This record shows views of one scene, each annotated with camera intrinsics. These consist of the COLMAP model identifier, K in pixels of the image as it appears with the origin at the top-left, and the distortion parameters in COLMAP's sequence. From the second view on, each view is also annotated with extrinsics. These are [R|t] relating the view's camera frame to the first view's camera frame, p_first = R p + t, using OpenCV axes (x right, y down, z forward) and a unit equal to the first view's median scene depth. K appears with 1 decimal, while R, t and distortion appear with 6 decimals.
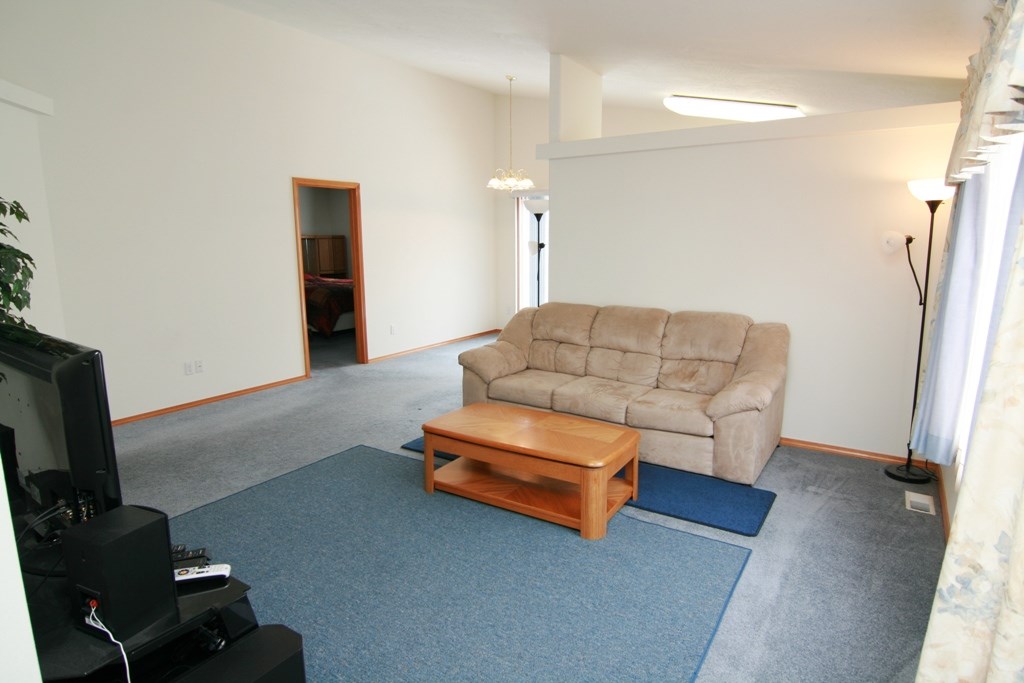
lens RADIAL K [[581.7, 0, 511.6], [0, 581.7, 342.9], [0, 0, 1]] dist [-0.012163, -0.004859]
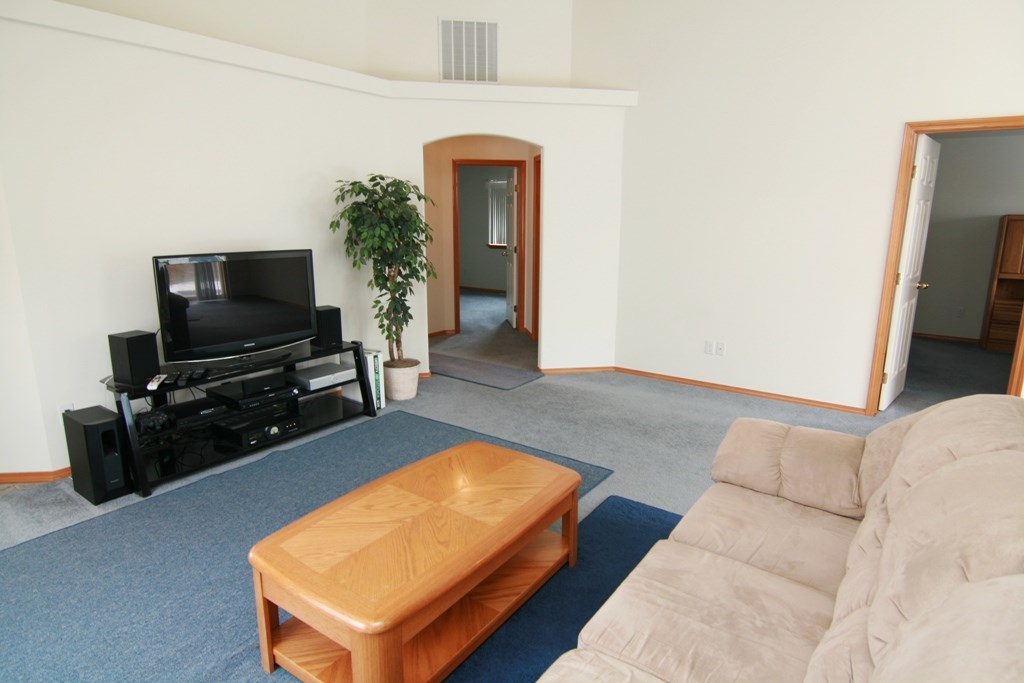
lens RADIAL K [[581.7, 0, 515.8], [0, 581.7, 343.5], [0, 0, 1]] dist [-0.012163, -0.004859]
pose [[-0.027358, 0.221568, -0.974761, 0.454578], [-0.197339, 0.954739, 0.222556, -0.133172], [0.979953, 0.198447, 0.017604, 0.792233]]
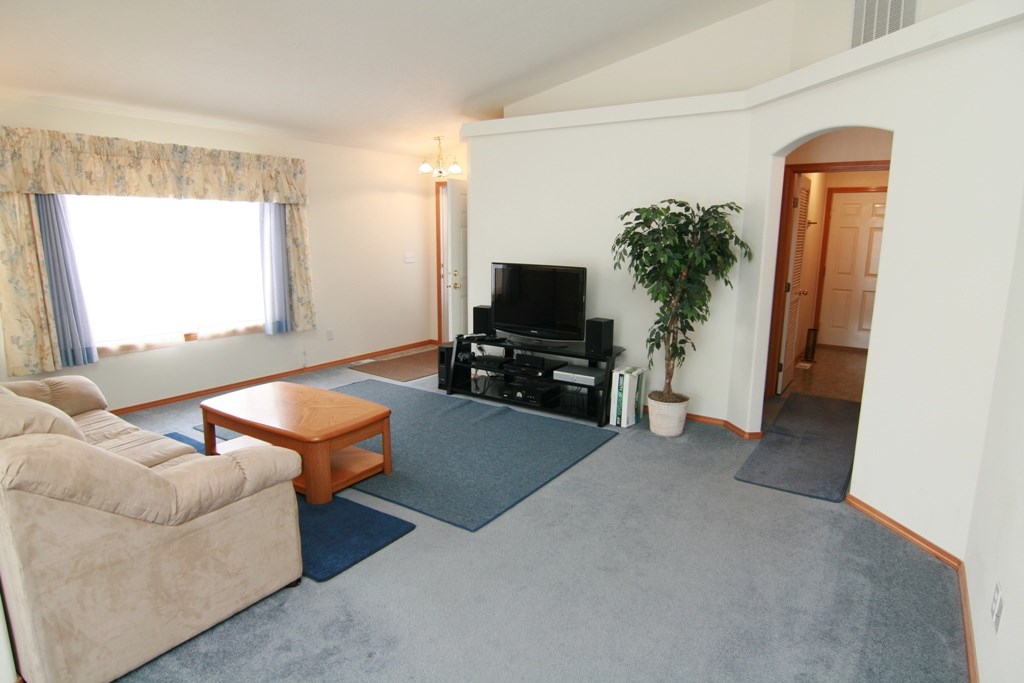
lens RADIAL K [[581.7, 0, 515.5], [0, 581.7, 341.1], [0, 0, 1]] dist [-0.012163, -0.004859]
pose [[-0.999784, 0.001547, 0.020705, -0.314328], [0.009106, 0.928880, 0.370268, -0.277915], [-0.018659, 0.370376, -0.928694, 1.495669]]
